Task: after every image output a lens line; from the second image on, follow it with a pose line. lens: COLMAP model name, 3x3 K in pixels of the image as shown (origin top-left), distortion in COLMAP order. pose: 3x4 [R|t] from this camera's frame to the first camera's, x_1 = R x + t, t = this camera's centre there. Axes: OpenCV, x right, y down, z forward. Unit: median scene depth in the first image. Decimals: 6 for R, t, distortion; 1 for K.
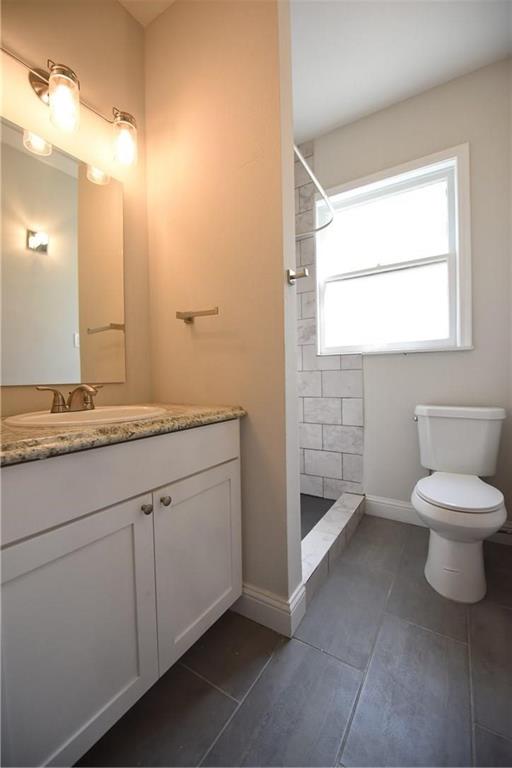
lens RADIAL K [[307.7, 0, 256.0], [0, 307.7, 384.0], [0, 0, 1]] dist [-0.007365, -0.006877]
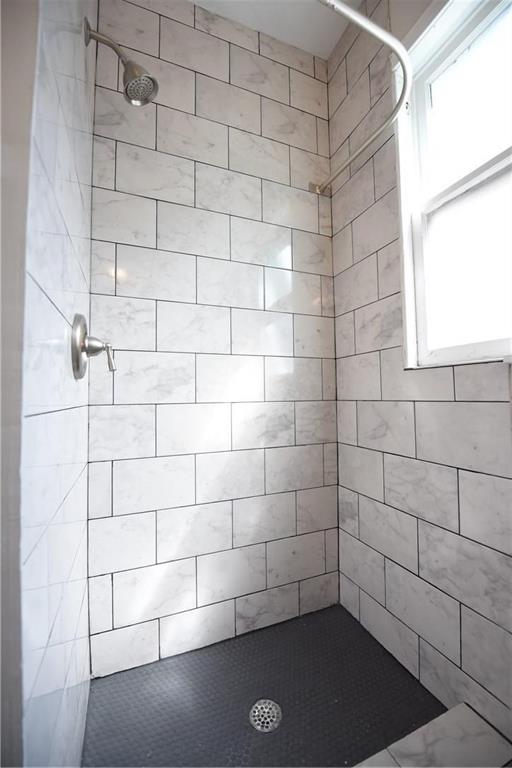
lens RADIAL K [[307.7, 0, 256.0], [0, 307.7, 384.0], [0, 0, 1]] dist [-0.007365, -0.006877]
pose [[0.813004, -0.014822, -0.582069, 0.287751], [-0.014653, 0.998838, -0.045902, -0.044410], [0.582073, 0.045847, 0.811843, 0.478133]]
